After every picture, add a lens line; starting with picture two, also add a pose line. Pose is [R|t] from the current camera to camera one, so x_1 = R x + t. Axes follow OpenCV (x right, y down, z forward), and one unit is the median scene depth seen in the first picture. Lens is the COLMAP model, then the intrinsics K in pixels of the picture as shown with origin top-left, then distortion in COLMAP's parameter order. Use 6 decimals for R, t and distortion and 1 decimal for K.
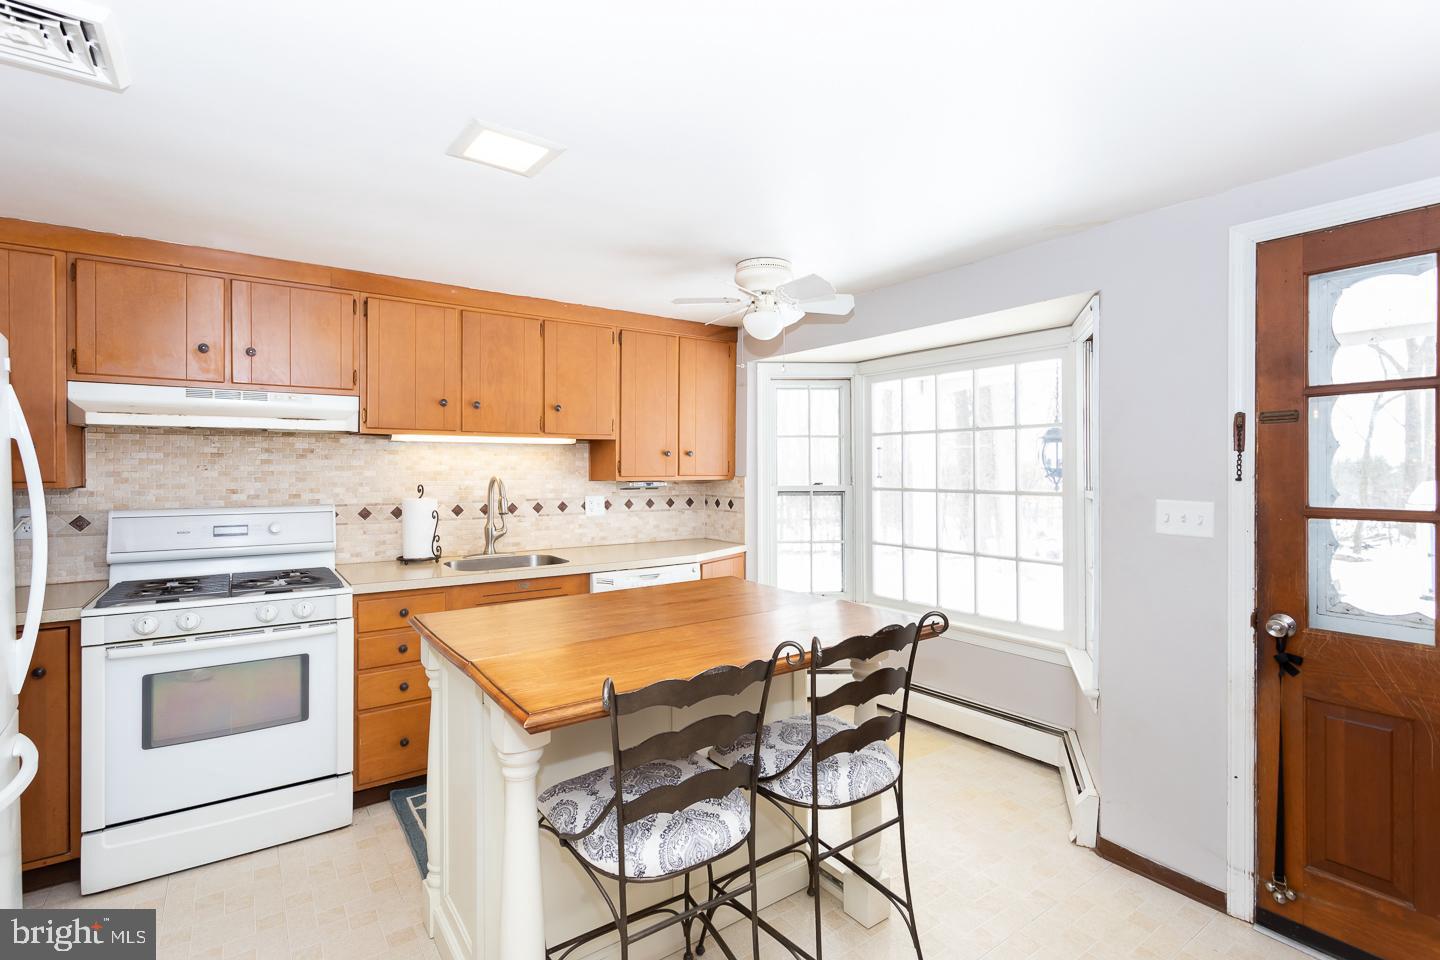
lens RADIAL K [[682.7, 0, 720.0], [0, 682.7, 480.0], [0, 0, 1]] dist [0.000245, 0.000039]
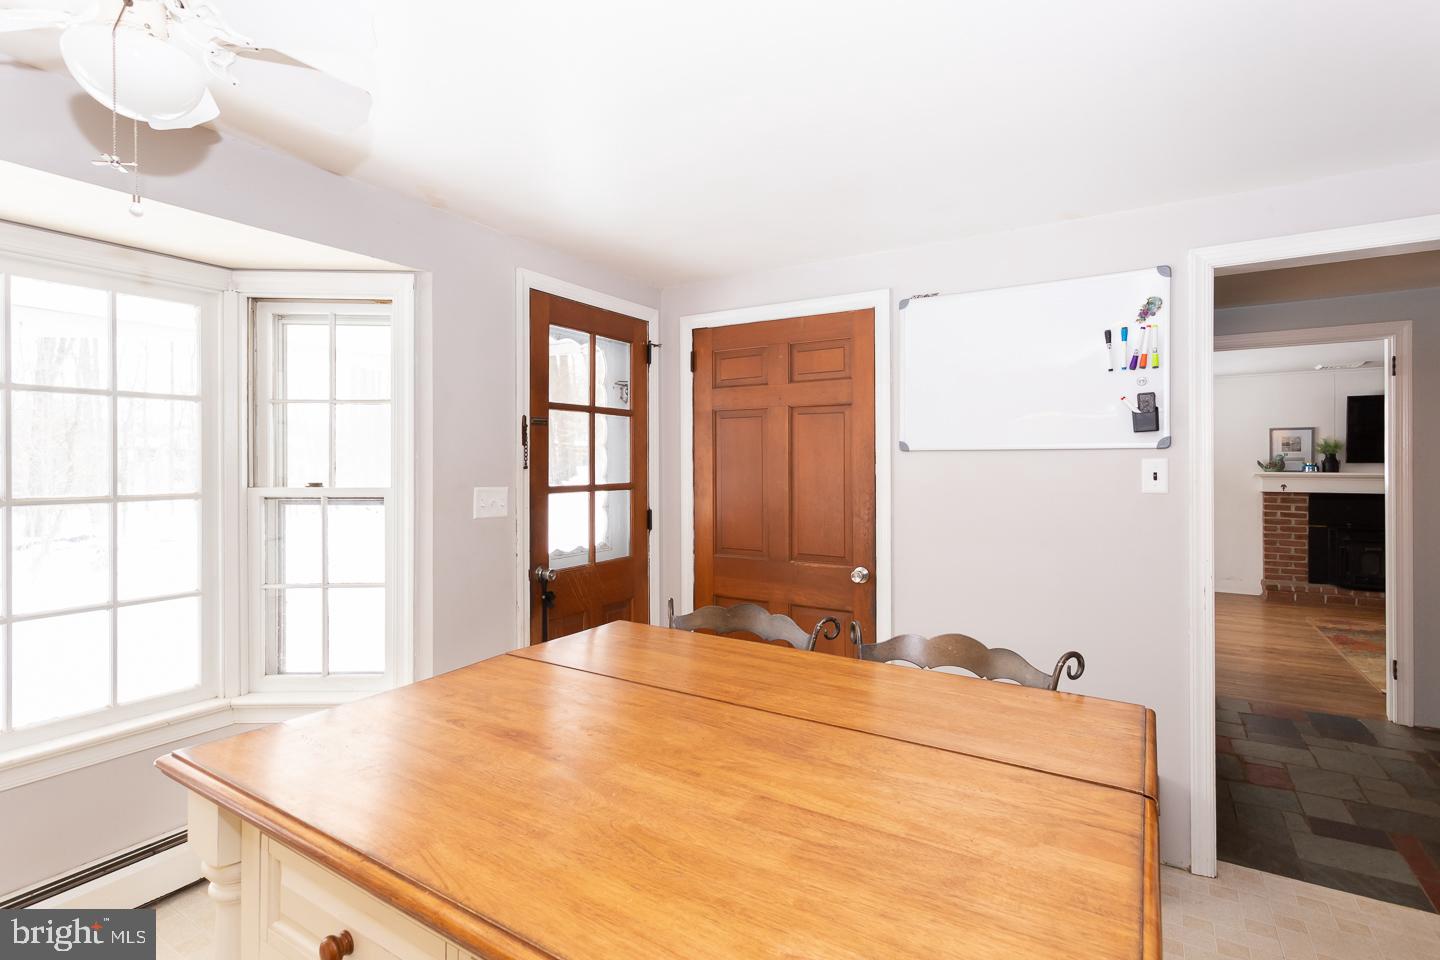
lens RADIAL K [[696.8, 0, 714.1], [0, 696.8, 474.3], [0, 0, 1]] dist [-0.000344, -0.000101]
pose [[-0.376867, -0.015245, 0.926142, -1.393338], [0.020468, 0.999483, 0.024781, -0.034705], [-0.926041, 0.028296, -0.376361, 2.794161]]
